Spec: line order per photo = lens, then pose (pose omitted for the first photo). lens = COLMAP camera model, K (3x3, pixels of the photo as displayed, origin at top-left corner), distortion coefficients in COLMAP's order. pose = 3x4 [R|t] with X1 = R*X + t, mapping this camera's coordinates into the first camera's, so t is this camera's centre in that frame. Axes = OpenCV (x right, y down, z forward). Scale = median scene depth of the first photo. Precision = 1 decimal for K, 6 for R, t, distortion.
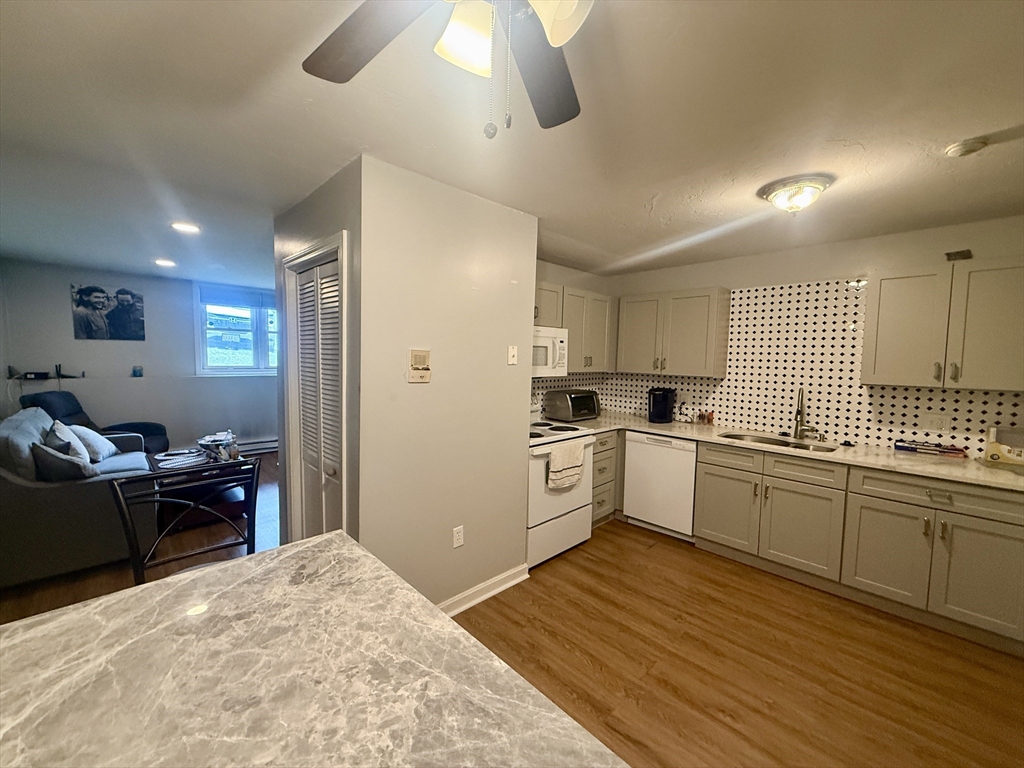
lens RADIAL K [[406.6, 0, 509.5], [0, 406.6, 383.4], [0, 0, 1]] dist [0.001157, 0.000050]
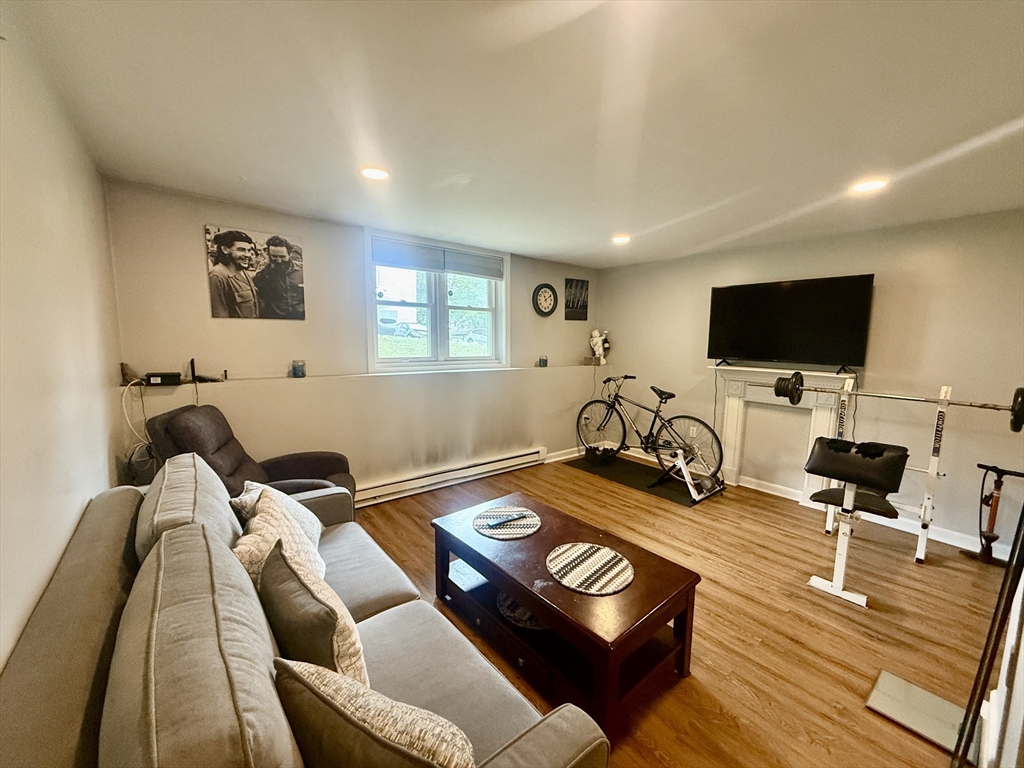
lens RADIAL K [[406.6, 0, 507.7], [0, 406.6, 386.4], [0, 0, 1]] dist [0.001157, 0.000050]
pose [[0.995422, 0.005268, -0.095427, -0.846687], [-0.000701, 0.998855, 0.047832, -0.052421], [0.095570, -0.047546, 0.994287, 0.639112]]
